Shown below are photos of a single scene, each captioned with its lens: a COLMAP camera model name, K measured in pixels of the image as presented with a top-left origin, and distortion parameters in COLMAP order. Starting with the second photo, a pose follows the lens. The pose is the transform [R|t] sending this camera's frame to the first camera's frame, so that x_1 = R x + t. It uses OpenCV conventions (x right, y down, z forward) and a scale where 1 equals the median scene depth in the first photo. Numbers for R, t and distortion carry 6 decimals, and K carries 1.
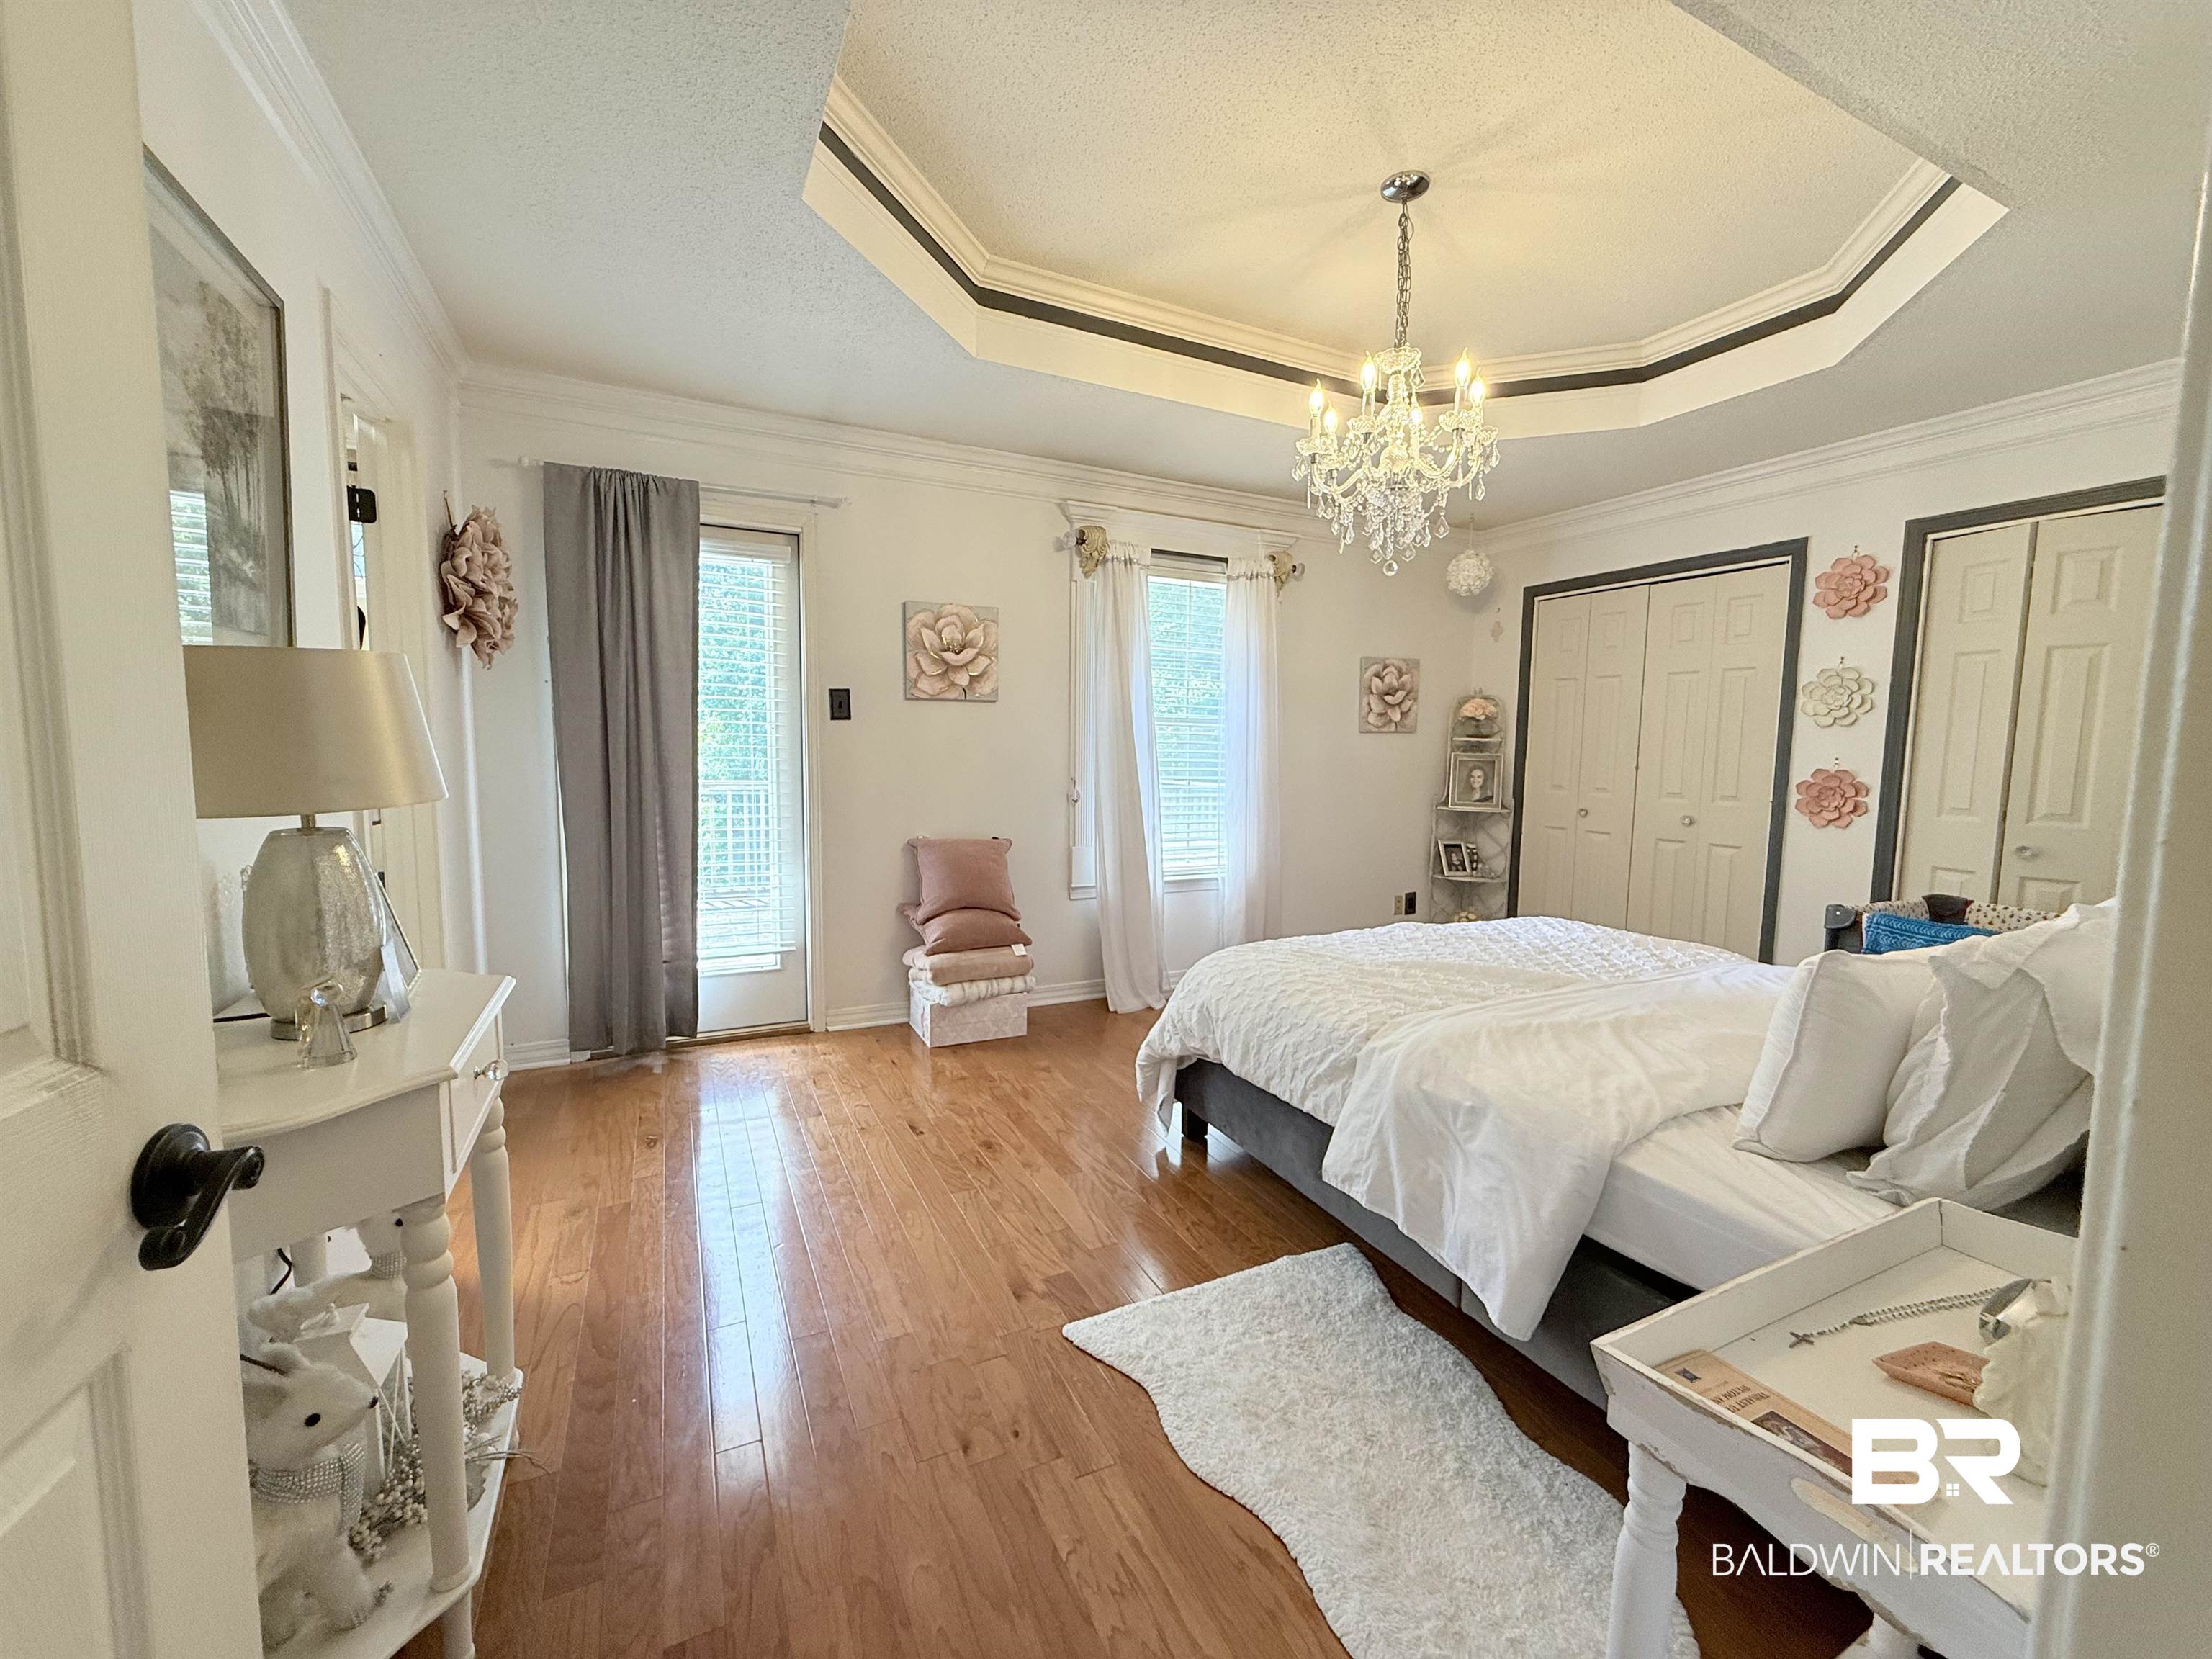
lens RADIAL K [[881.2, 0, 1105.7], [0, 881.2, 828.6], [0, 0, 1]] dist [0.002028, -0.000594]
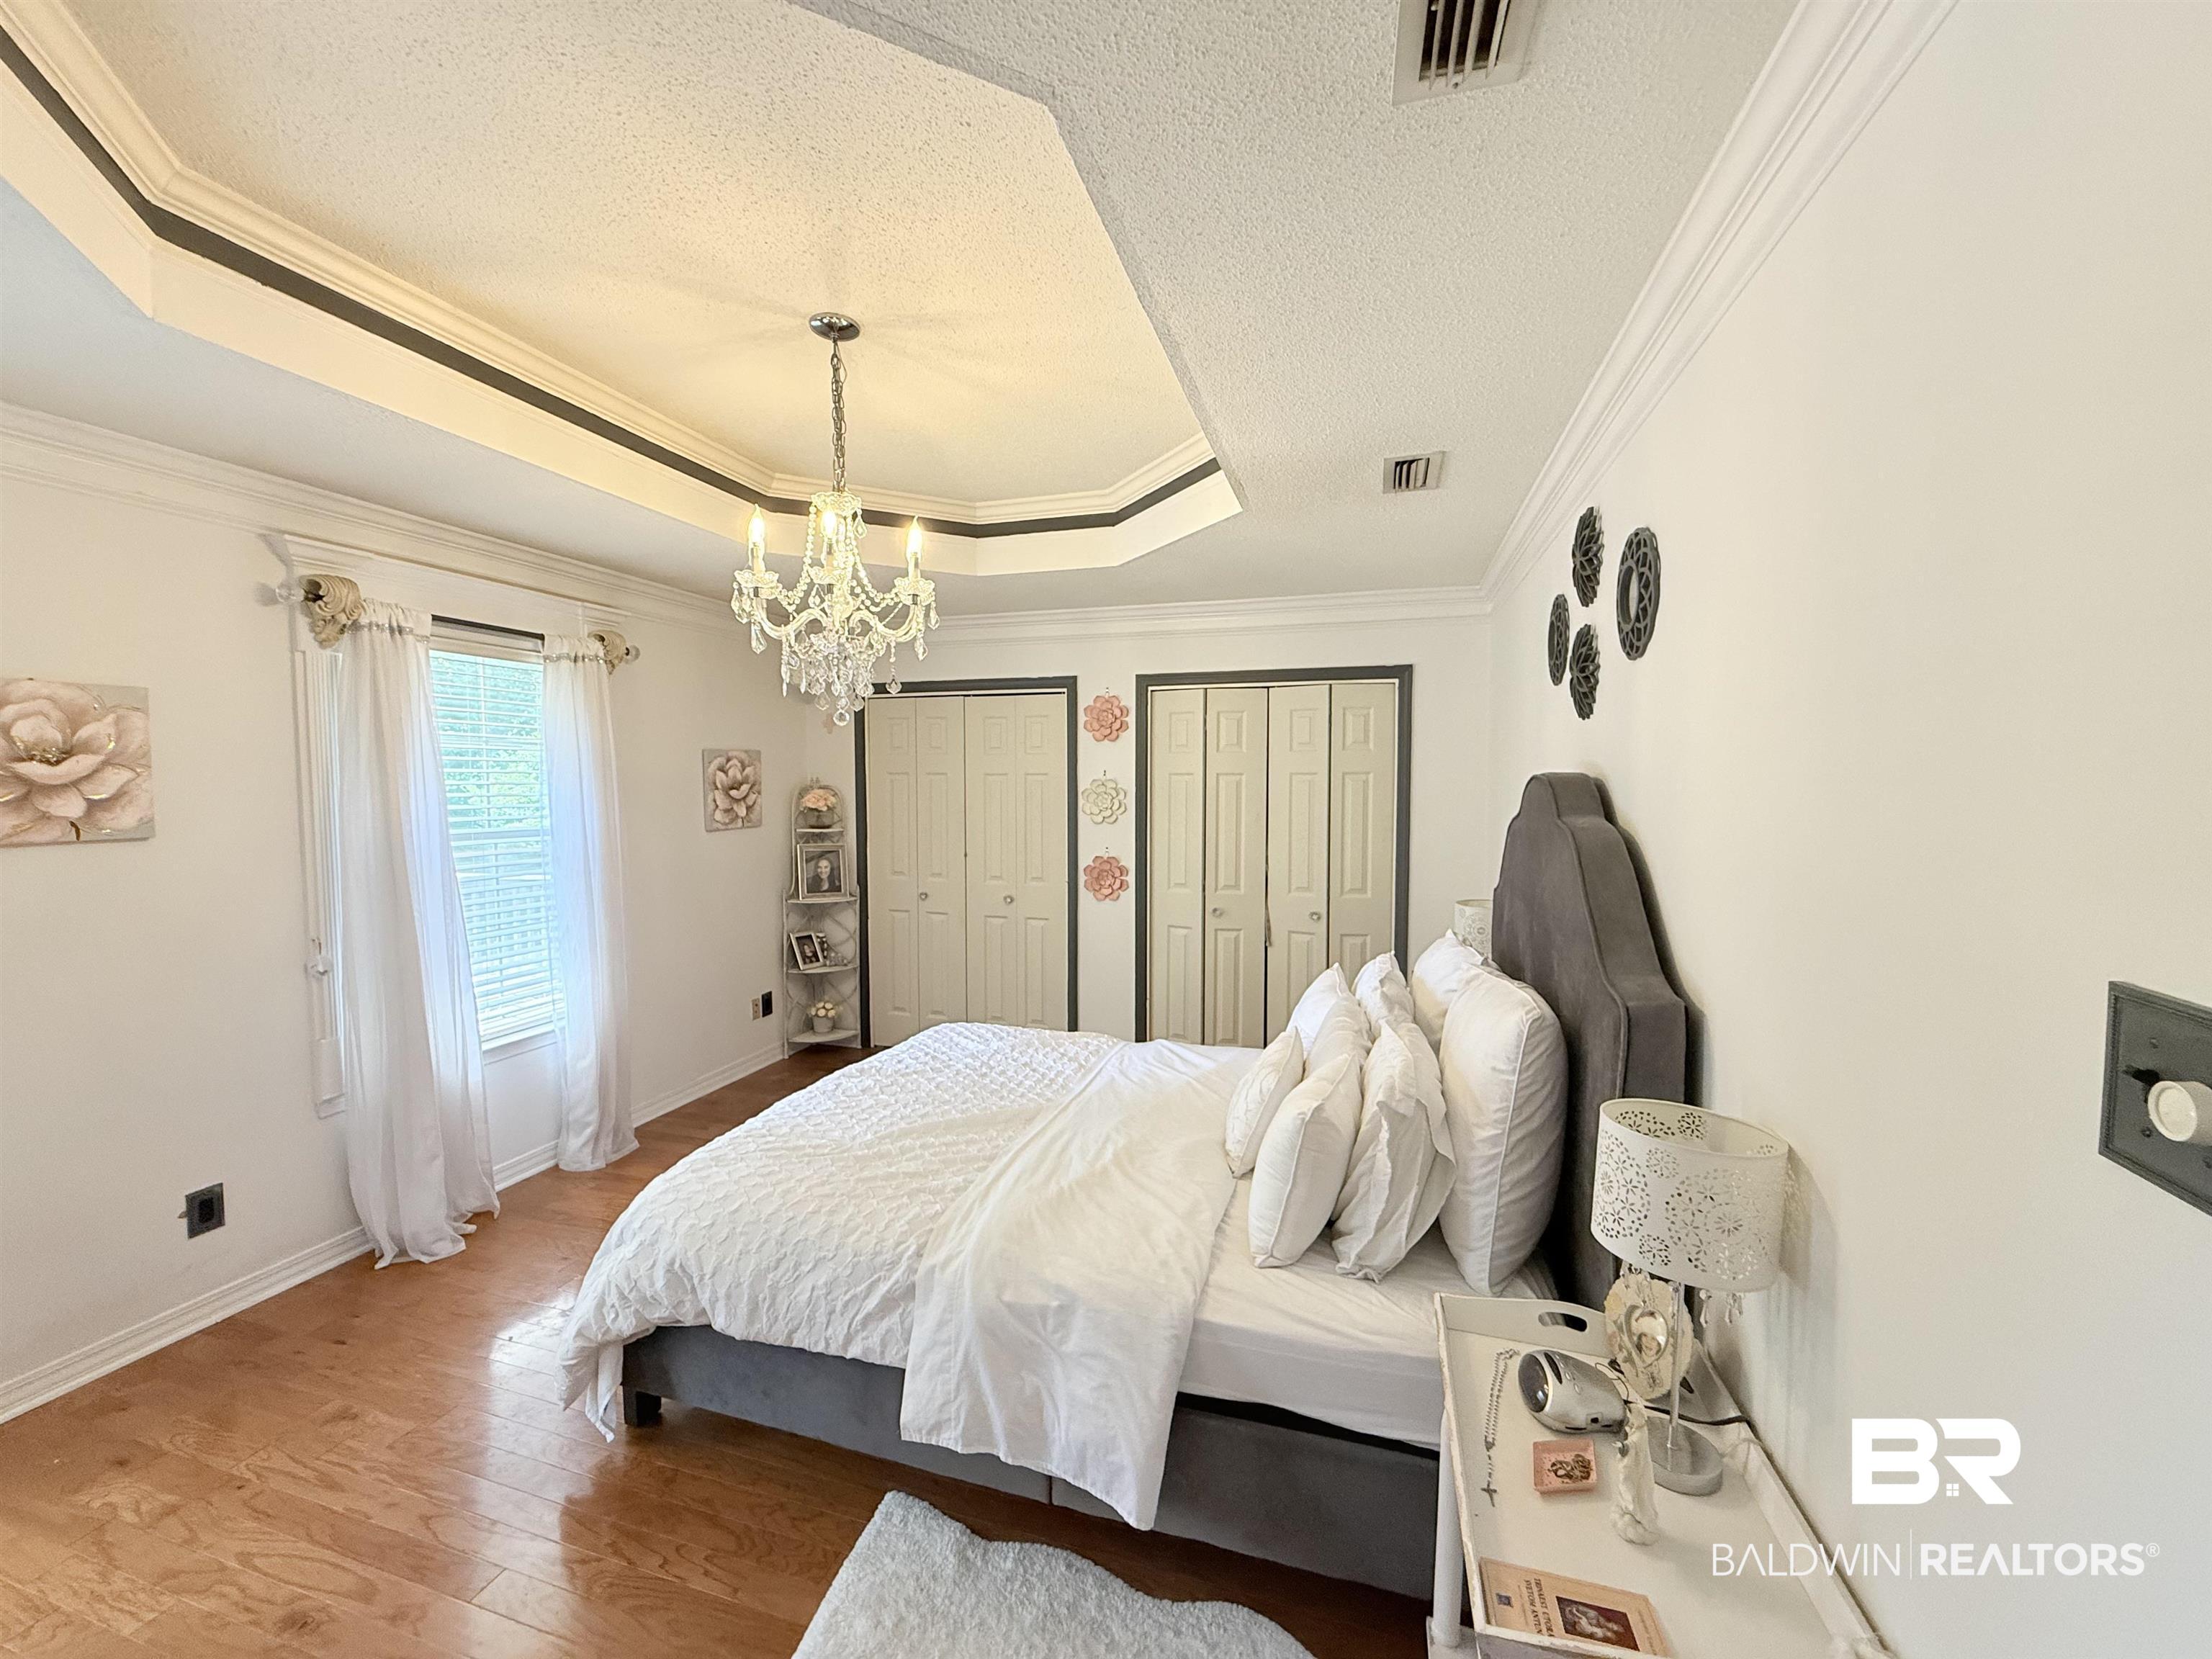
lens RADIAL K [[881.2, 0, 1099.1], [0, 881.2, 830.4], [0, 0, 1]] dist [0.002028, -0.000594]
pose [[0.688471, -0.052799, 0.723340, -0.138364], [0.076722, 0.997052, -0.000246, -0.121036], [-0.721195, 0.055666, 0.690492, 0.123131]]
